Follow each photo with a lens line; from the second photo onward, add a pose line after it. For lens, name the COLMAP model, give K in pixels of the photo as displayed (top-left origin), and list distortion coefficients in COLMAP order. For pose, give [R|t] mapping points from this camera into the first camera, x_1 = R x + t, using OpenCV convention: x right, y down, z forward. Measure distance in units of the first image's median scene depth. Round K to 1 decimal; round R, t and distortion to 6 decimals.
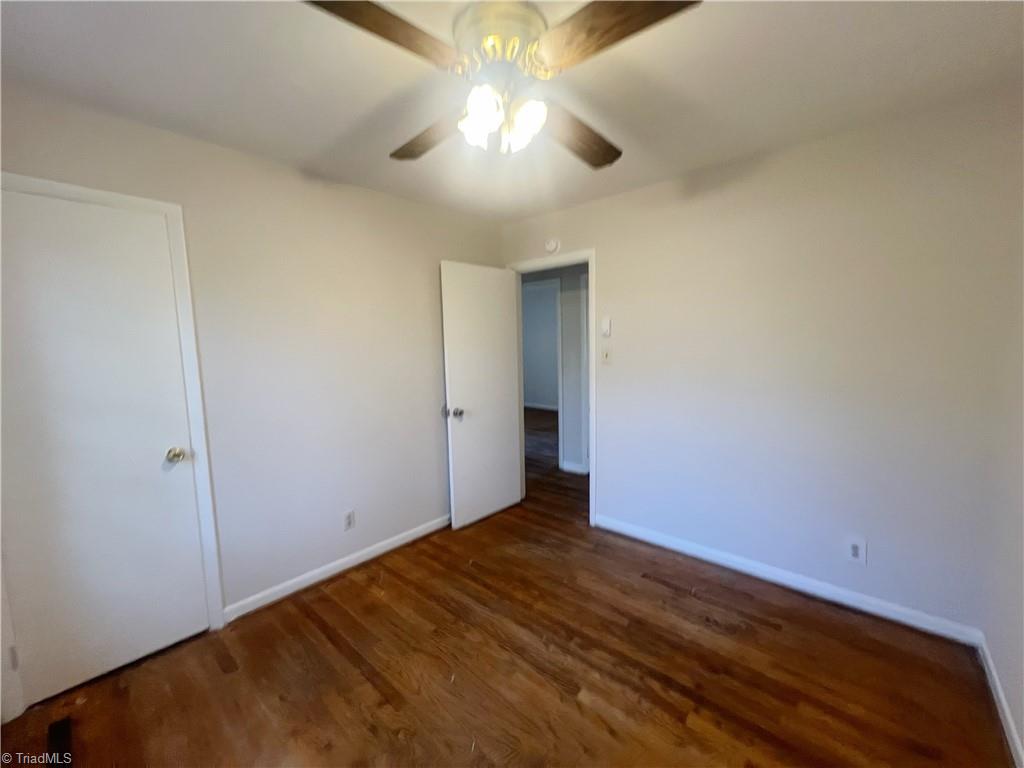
lens RADIAL K [[408.8, 0, 512.0], [0, 408.8, 384.0], [0, 0, 1]] dist [-0.000709, 0.000372]
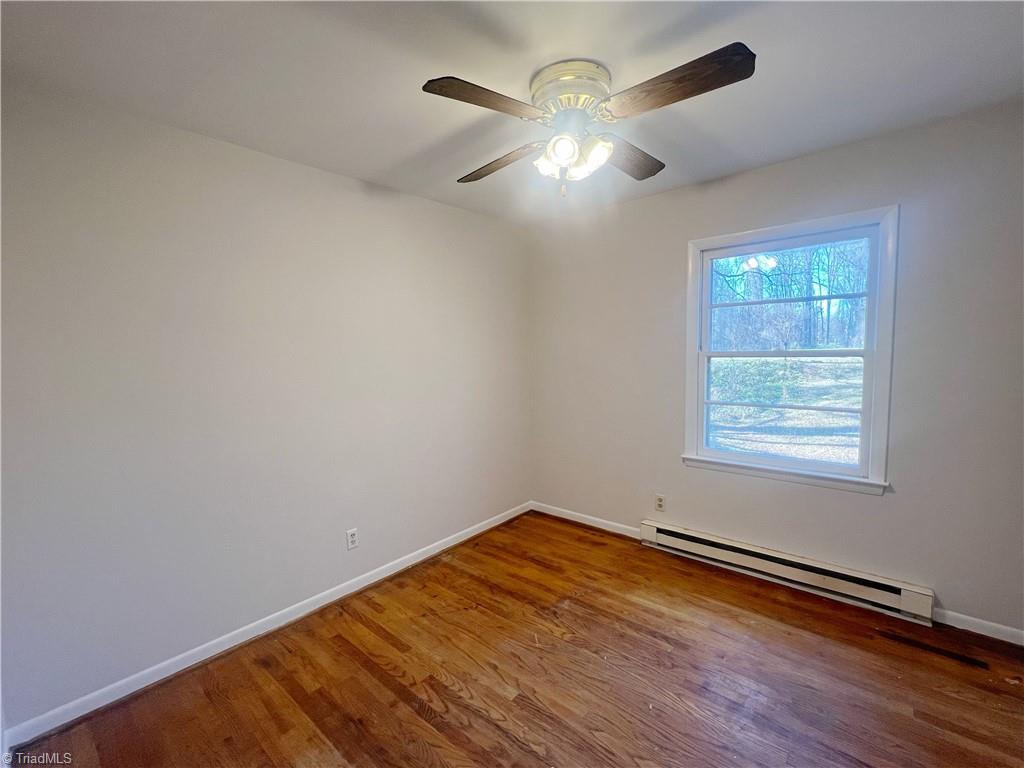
lens RADIAL K [[449.3, 0, 512.3], [0, 449.3, 381.4], [0, 0, 1]] dist [-0.001594, 0.000154]
pose [[-0.998884, 0.046847, -0.006015, 0.119775], [0.045108, 0.983962, 0.172582, -0.162269], [0.014004, 0.172118, -0.984977, 1.623048]]
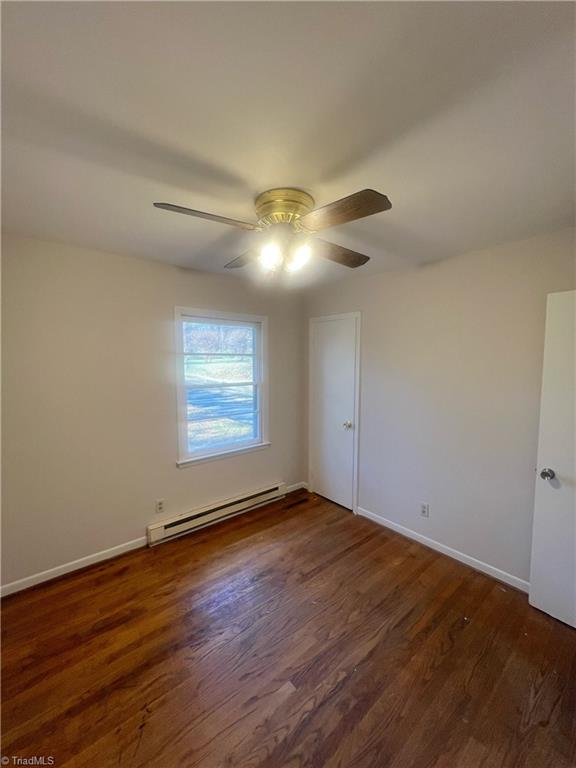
lens RADIAL K [[306.6, 0, 289.5], [0, 306.6, 380.4], [0, 0, 1]] dist [-0.000709, 0.000372]
pose [[-0.135642, 0.089320, -0.986724, 0.825075], [-0.100278, 0.989576, 0.103363, -0.200212], [0.985670, 0.112967, -0.125271, 0.834260]]
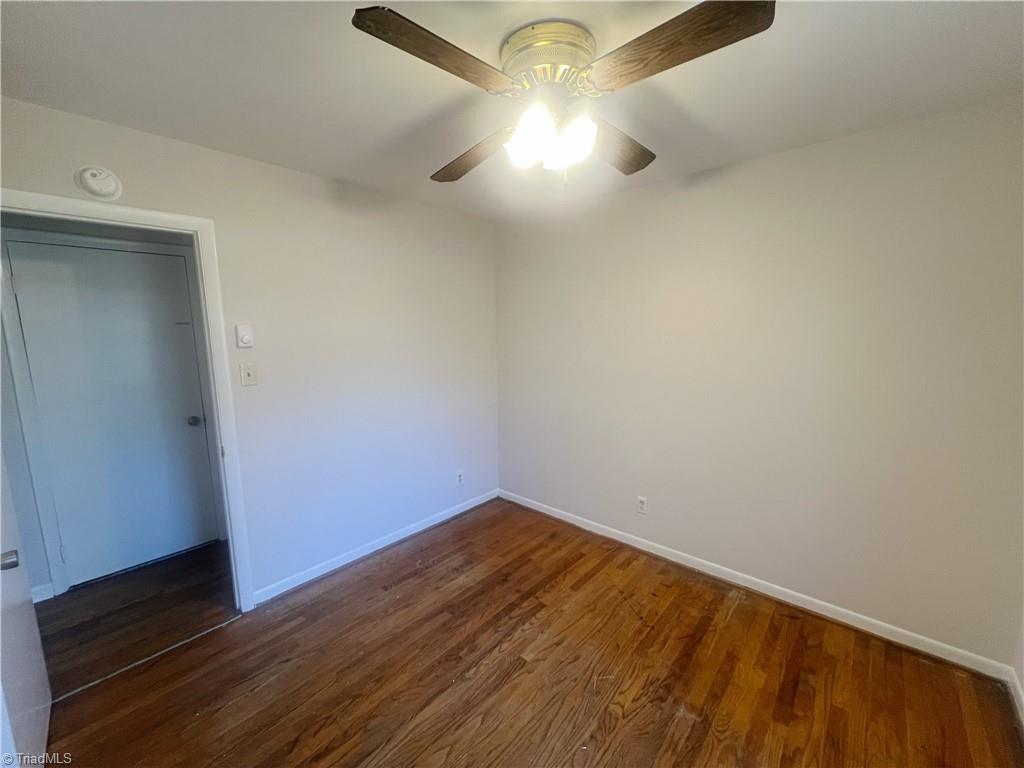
lens RADIAL K [[408.8, 0, 512.0], [0, 408.8, 384.0], [0, 0, 1]] dist [-0.000709, 0.000372]
pose [[0.000781, -0.121068, 0.992644, -0.743083], [0.109561, 0.986679, 0.120254, -0.131594], [-0.993980, 0.108662, 0.014035, 0.776471]]
